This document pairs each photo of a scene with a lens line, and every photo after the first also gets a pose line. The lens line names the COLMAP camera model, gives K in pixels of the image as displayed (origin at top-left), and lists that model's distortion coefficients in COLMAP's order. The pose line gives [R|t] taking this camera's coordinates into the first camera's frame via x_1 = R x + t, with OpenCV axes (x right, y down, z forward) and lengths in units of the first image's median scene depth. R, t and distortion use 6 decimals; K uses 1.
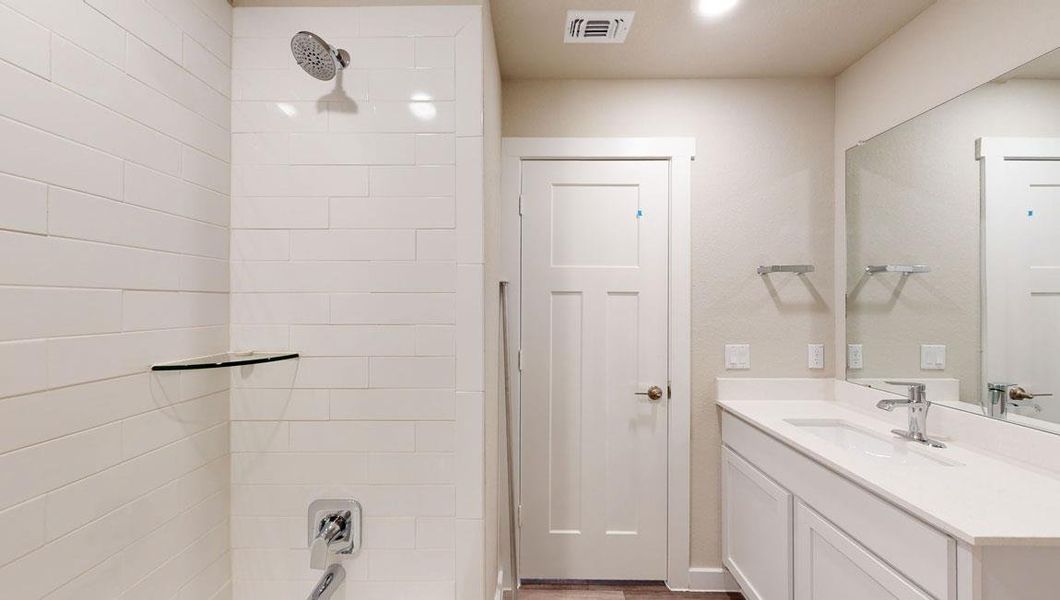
lens RADIAL K [[392.9, 0, 527.5], [0, 392.9, 305.9], [0, 0, 1]] dist [-0.000183, 0.000007]
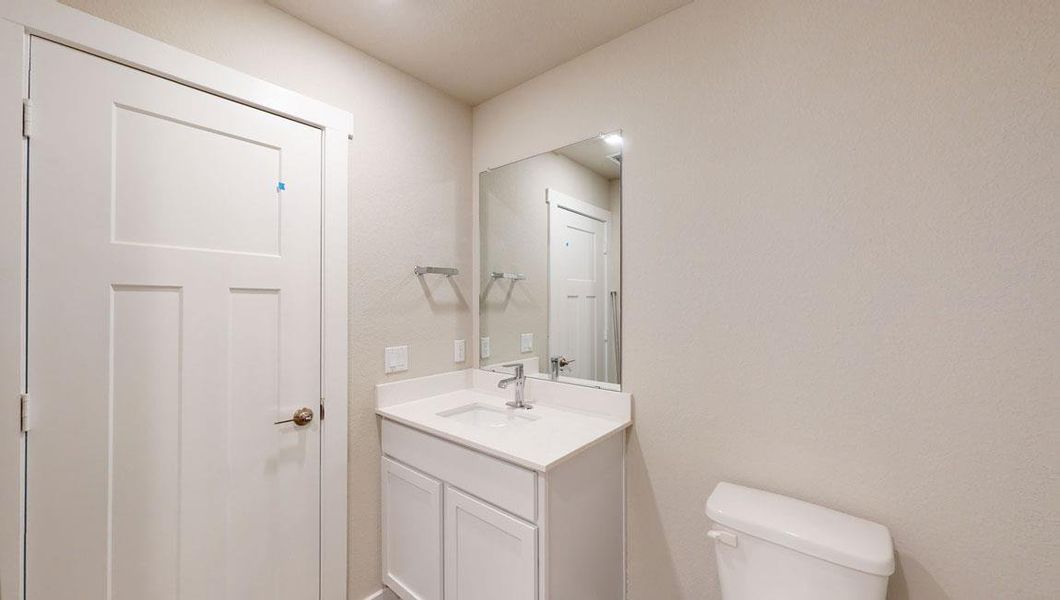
lens RADIAL K [[392.9, 0, 535.2], [0, 392.9, 301.0], [0, 0, 1]] dist [-0.000183, 0.000007]
pose [[0.633399, 0.000636, 0.773825, 0.006310], [0.011405, 0.999883, -0.010157, 0.000752], [-0.773741, 0.015259, 0.633318, 0.125375]]
